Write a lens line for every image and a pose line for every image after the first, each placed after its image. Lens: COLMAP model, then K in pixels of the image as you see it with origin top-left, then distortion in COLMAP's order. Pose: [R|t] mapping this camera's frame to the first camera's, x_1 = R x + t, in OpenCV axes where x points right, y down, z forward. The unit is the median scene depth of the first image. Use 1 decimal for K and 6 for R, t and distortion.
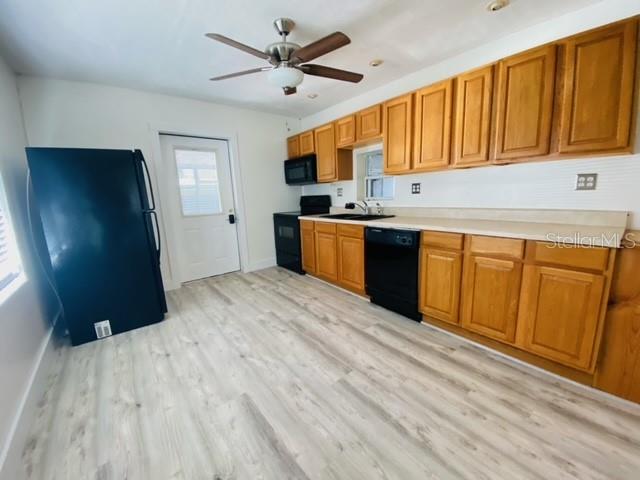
lens RADIAL K [[258.8, 0, 318.6], [0, 258.8, 241.3], [0, 0, 1]] dist [0.040360, -0.029228]
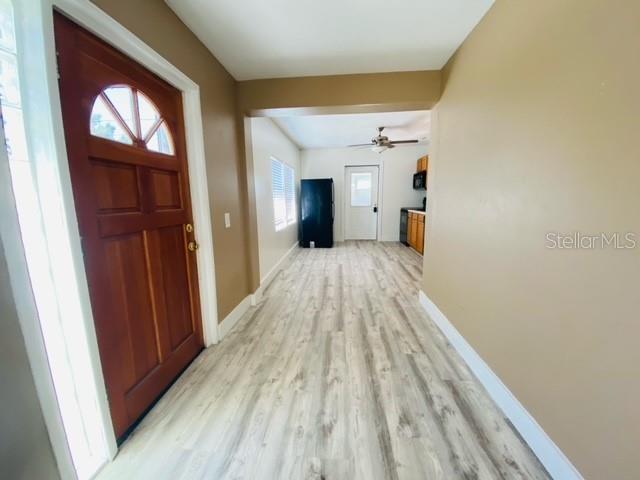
lens RADIAL K [[258.8, 0, 318.6], [0, 258.8, 241.3], [0, 0, 1]] dist [0.040360, -0.029228]
pose [[0.729757, 0.136897, -0.669861, 0.676598], [-0.134525, 0.989347, 0.055636, 0.091757], [0.670341, 0.049512, 0.740399, -0.626479]]
